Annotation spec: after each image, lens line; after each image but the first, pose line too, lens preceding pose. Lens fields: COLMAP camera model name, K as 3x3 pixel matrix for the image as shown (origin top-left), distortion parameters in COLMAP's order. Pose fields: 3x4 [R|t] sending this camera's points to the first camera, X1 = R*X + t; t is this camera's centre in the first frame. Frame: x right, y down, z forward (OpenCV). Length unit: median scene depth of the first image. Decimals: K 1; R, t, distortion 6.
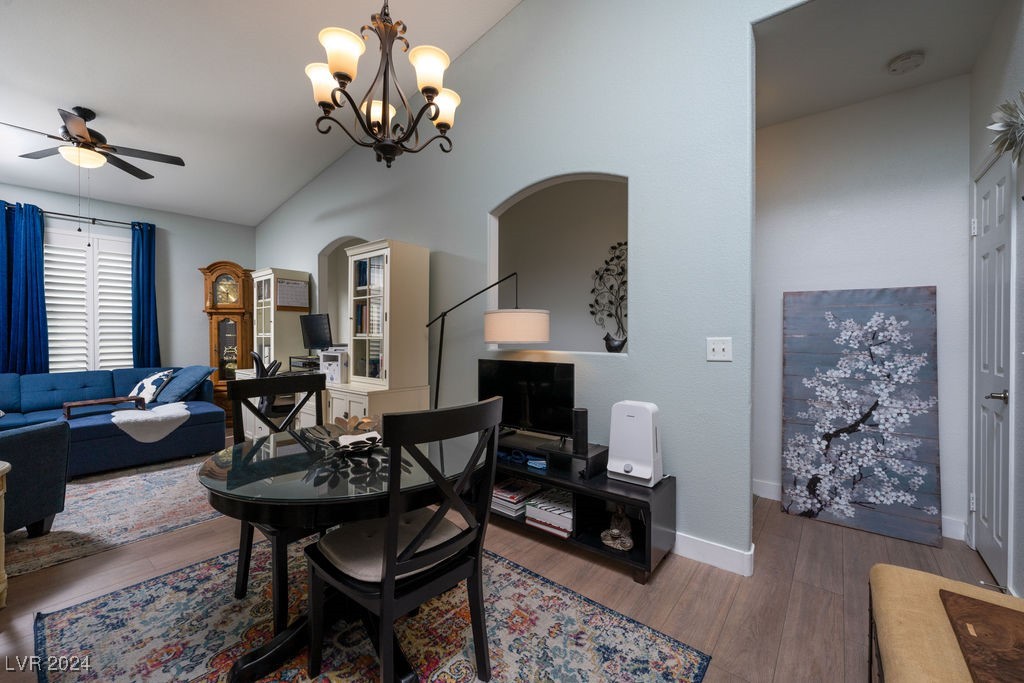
lens RADIAL K [[415.3, 0, 516.5], [0, 415.3, 338.2], [0, 0, 1]] dist [-0.008166, 0.000943]
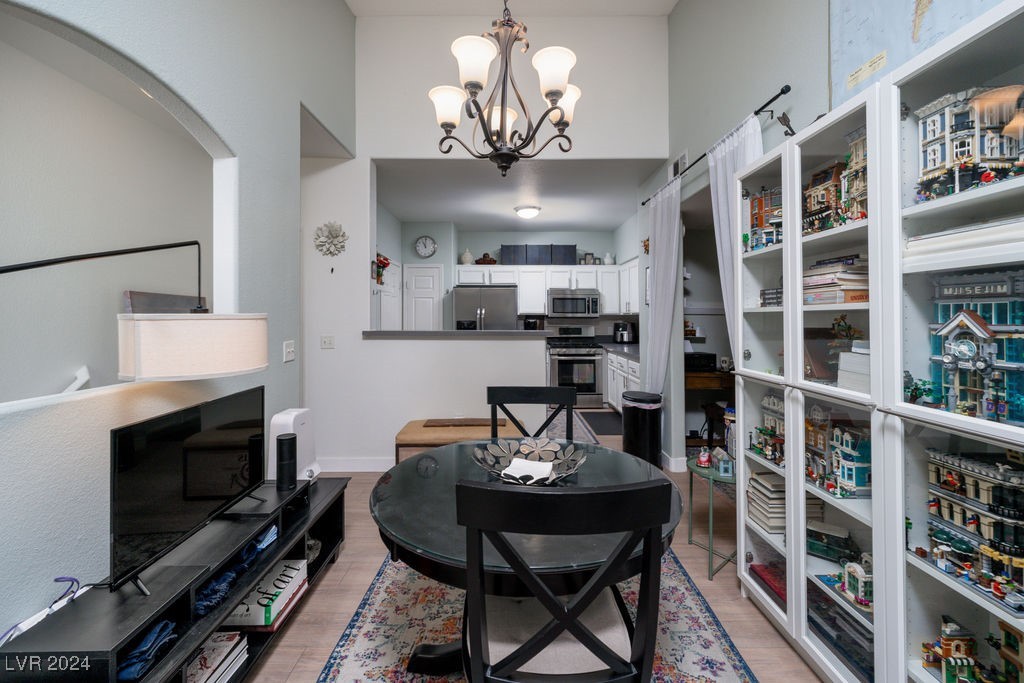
lens RADIAL K [[415.3, 0, 504.9], [0, 415.3, 321.3], [0, 0, 1]] dist [-0.008166, 0.000943]
pose [[-0.628601, -0.006184, 0.777703, -0.376279], [0.004623, 0.999921, 0.011688, -0.033227], [-0.777714, 0.010942, -0.628523, 0.579251]]
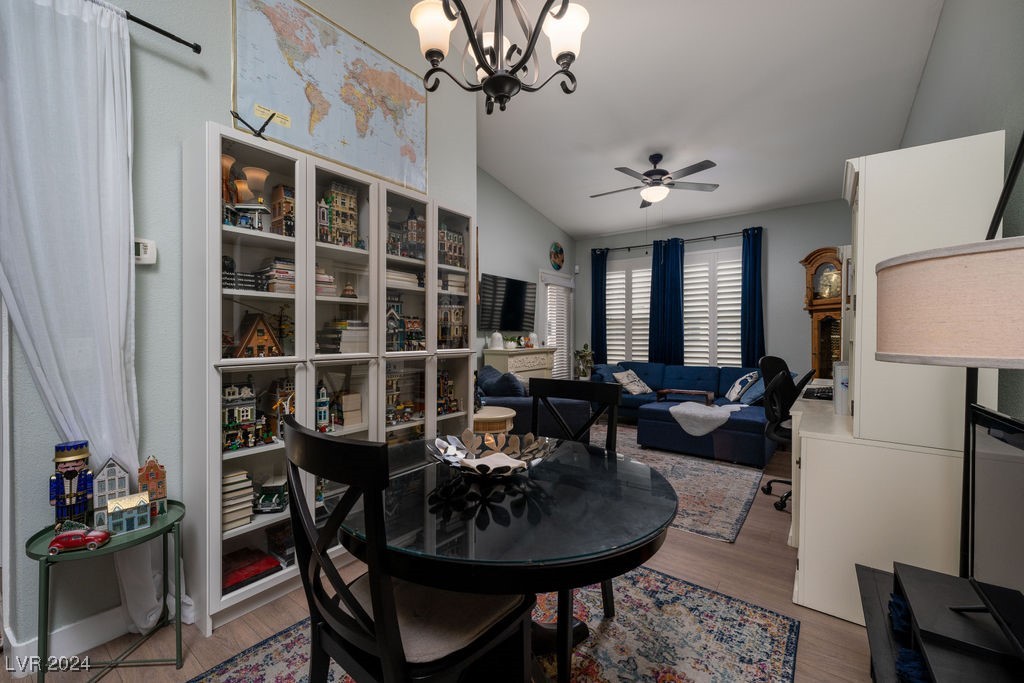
lens RADIAL K [[415.3, 0, 485.6], [0, 415.3, 340.8], [0, 0, 1]] dist [-0.008166, 0.000943]
pose [[0.007033, 0.009976, -0.999926, 0.146680], [-0.008155, 0.999918, 0.009918, -0.000666], [0.999942, 0.008085, 0.007114, 0.354833]]
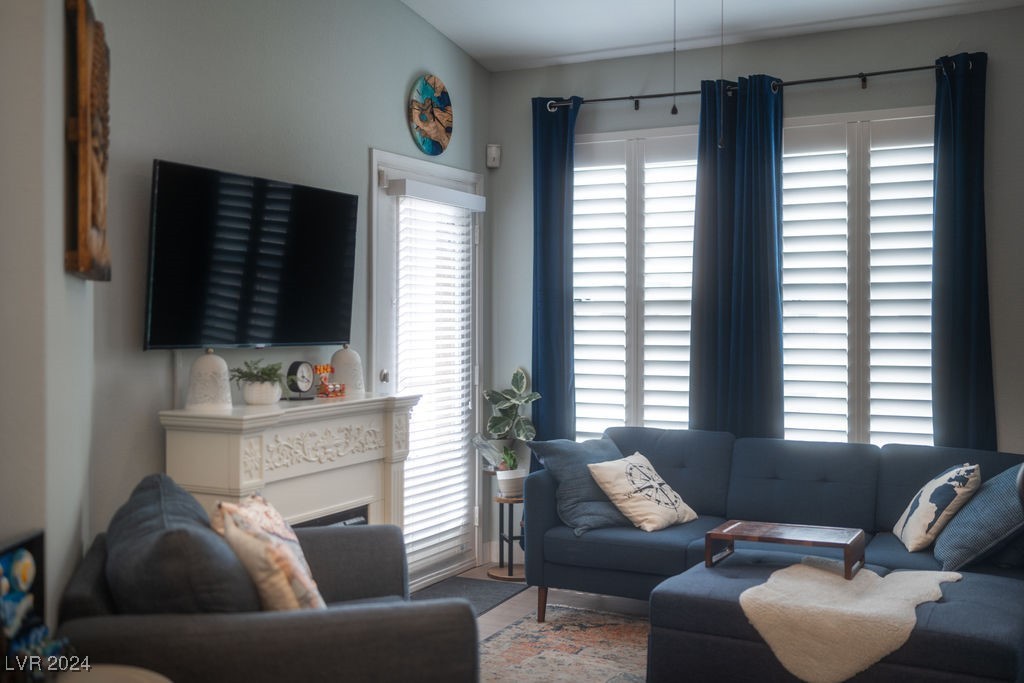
lens RADIAL K [[1047.0, 0, 511.4], [0, 1047.0, 333.2], [0, 0, 1]] dist [-0.009350, 0.000000]
pose [[0.196047, 0.011848, -0.980523, -0.063901], [-0.008612, 0.999909, 0.010360, -0.038777], [0.980557, 0.006413, 0.196132, 0.459706]]
